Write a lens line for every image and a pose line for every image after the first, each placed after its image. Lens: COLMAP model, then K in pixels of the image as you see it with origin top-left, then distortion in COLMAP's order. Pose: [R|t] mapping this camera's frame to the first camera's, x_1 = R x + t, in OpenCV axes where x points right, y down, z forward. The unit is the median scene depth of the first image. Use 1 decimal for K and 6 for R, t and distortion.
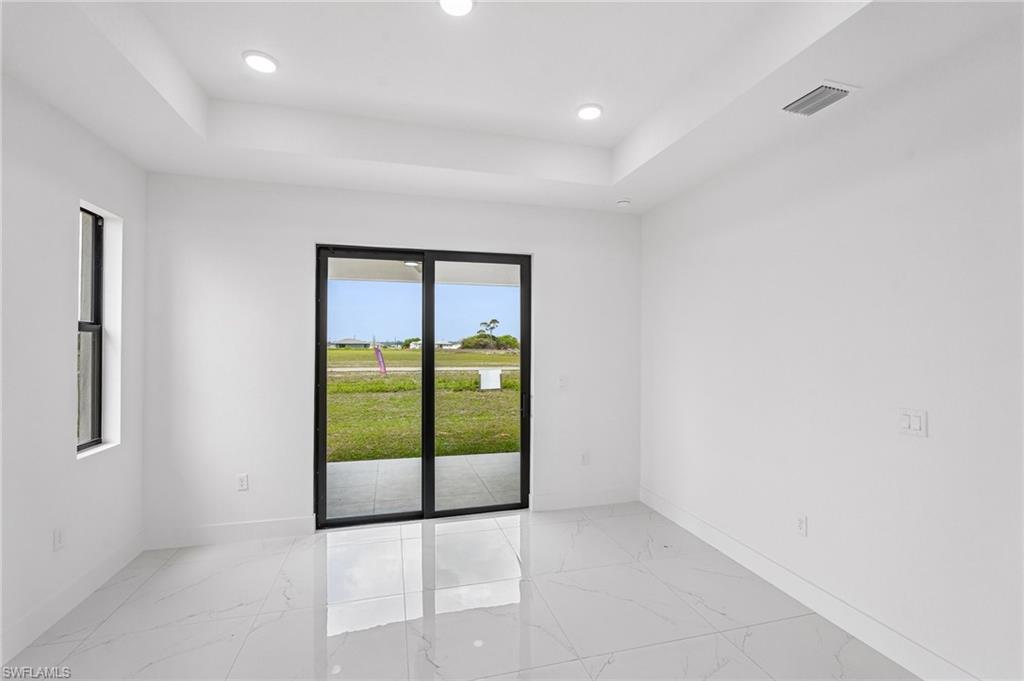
lens RADIAL K [[443.6, 0, 509.1], [0, 443.6, 348.3], [0, 0, 1]] dist [0.001717, 0.000576]
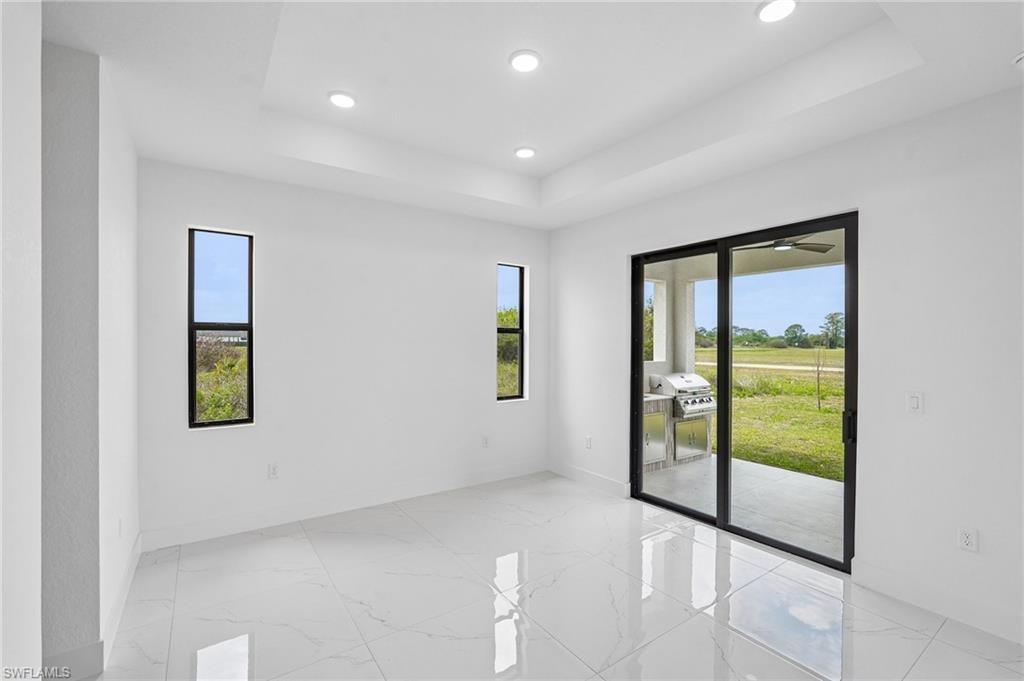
lens RADIAL K [[443.6, 0, 508.1], [0, 443.6, 342.1], [0, 0, 1]] dist [0.001717, 0.000576]
pose [[0.360065, 0.002540, -0.932924, 0.517499], [-0.005427, 0.999985, 0.000627, -0.003165], [0.932911, 0.004838, 0.360074, 0.251079]]
